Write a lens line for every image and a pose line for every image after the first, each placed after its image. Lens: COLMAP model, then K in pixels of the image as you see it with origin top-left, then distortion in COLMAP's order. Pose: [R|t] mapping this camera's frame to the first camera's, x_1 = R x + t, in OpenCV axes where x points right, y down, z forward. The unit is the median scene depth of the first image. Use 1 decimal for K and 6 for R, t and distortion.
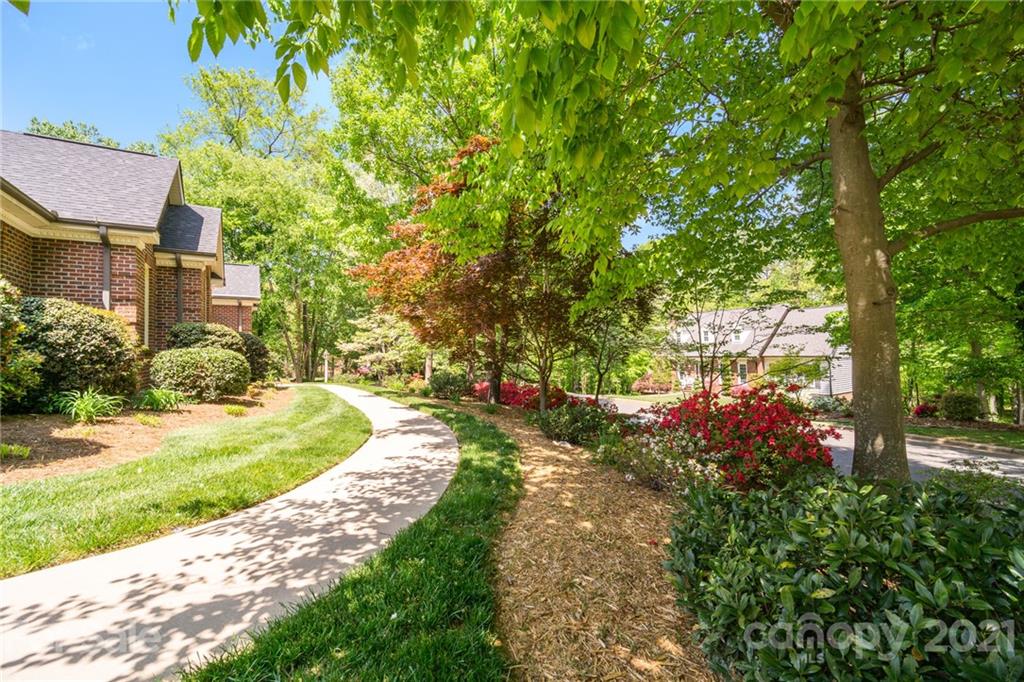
lens RADIAL K [[423.8, 0, 511.4], [0, 423.8, 326.2], [0, 0, 1]] dist [-0.001273, -0.000338]
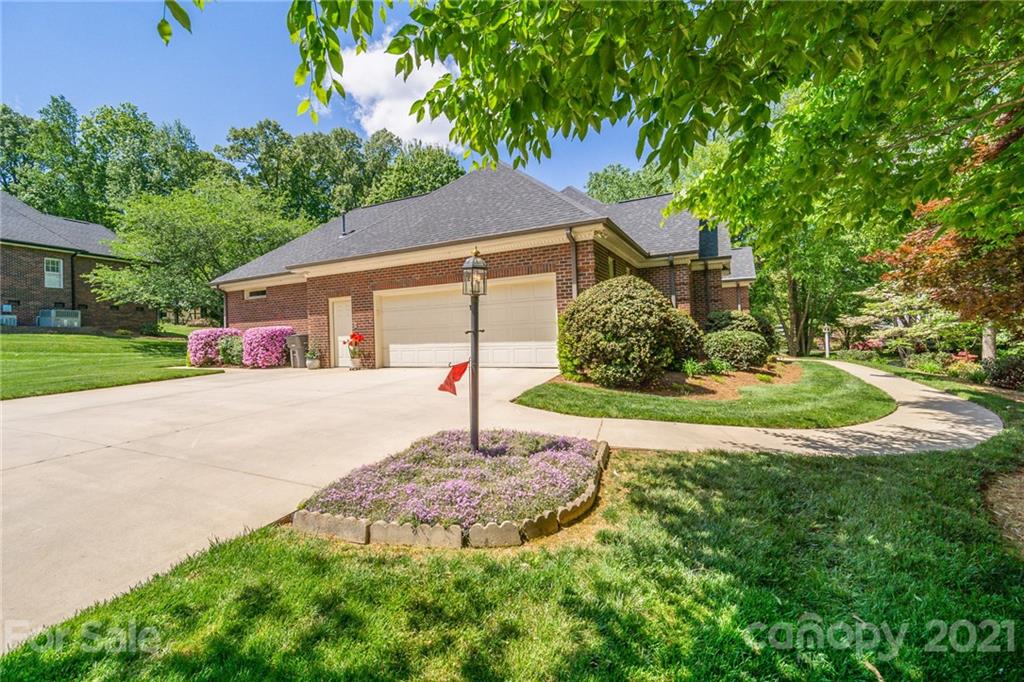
lens RADIAL K [[423.8, 0, 511.4], [0, 423.8, 326.2], [0, 0, 1]] dist [-0.001273, -0.000338]
pose [[0.503229, -0.014500, -0.864032, 0.074351], [0.071951, 0.997090, 0.025173, -0.039524], [0.861153, -0.074836, 0.502808, -0.242665]]
